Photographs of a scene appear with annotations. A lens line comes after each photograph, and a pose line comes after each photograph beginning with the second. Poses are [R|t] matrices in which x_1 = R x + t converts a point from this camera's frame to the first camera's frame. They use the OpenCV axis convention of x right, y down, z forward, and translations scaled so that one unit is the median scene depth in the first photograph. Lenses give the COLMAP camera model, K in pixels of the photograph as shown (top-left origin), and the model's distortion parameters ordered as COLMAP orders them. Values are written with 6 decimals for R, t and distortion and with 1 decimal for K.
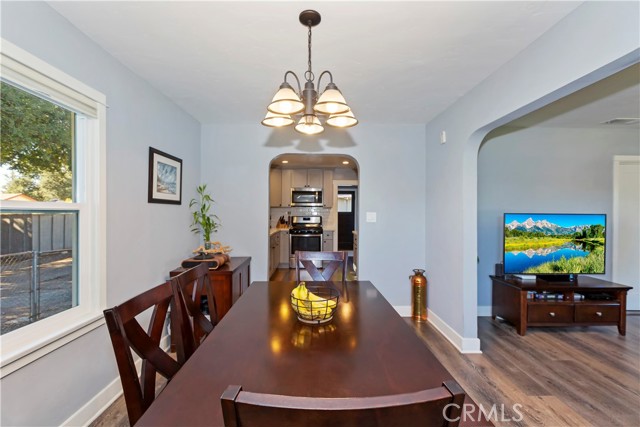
lens RADIAL K [[288.6, 0, 319.2], [0, 288.6, 214.1], [0, 0, 1]] dist [0.001394, -0.000151]
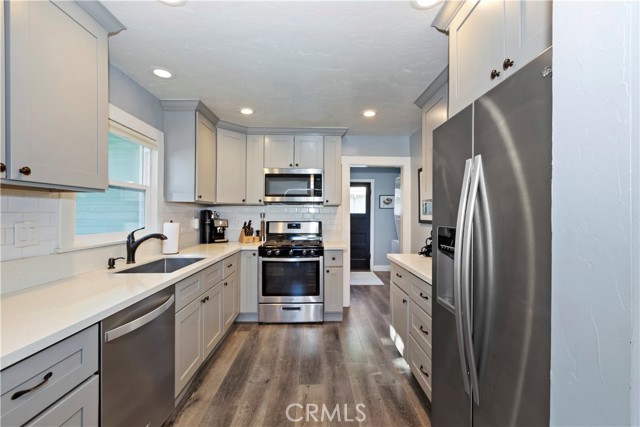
lens RADIAL K [[288.6, 0, 320.5], [0, 288.6, 213.9], [0, 0, 1]] dist [0.001394, -0.000151]
pose [[1.000000, 0.000544, 0.000587, 0.006322], [-0.000542, 0.999994, -0.003345, -0.005052], [-0.000589, 0.003345, 0.999994, 0.463127]]
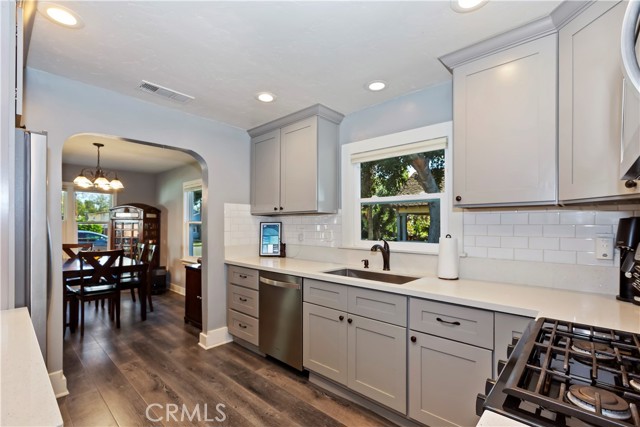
lens RADIAL K [[288.6, 0, 322.2], [0, 288.6, 228.0], [0, 0, 1]] dist [0.001394, -0.000151]
pose [[-0.694234, -0.001343, -0.719748, 1.109788], [-0.007195, 0.999961, 0.005074, 0.010550], [0.719713, 0.008701, -0.694217, 6.187217]]
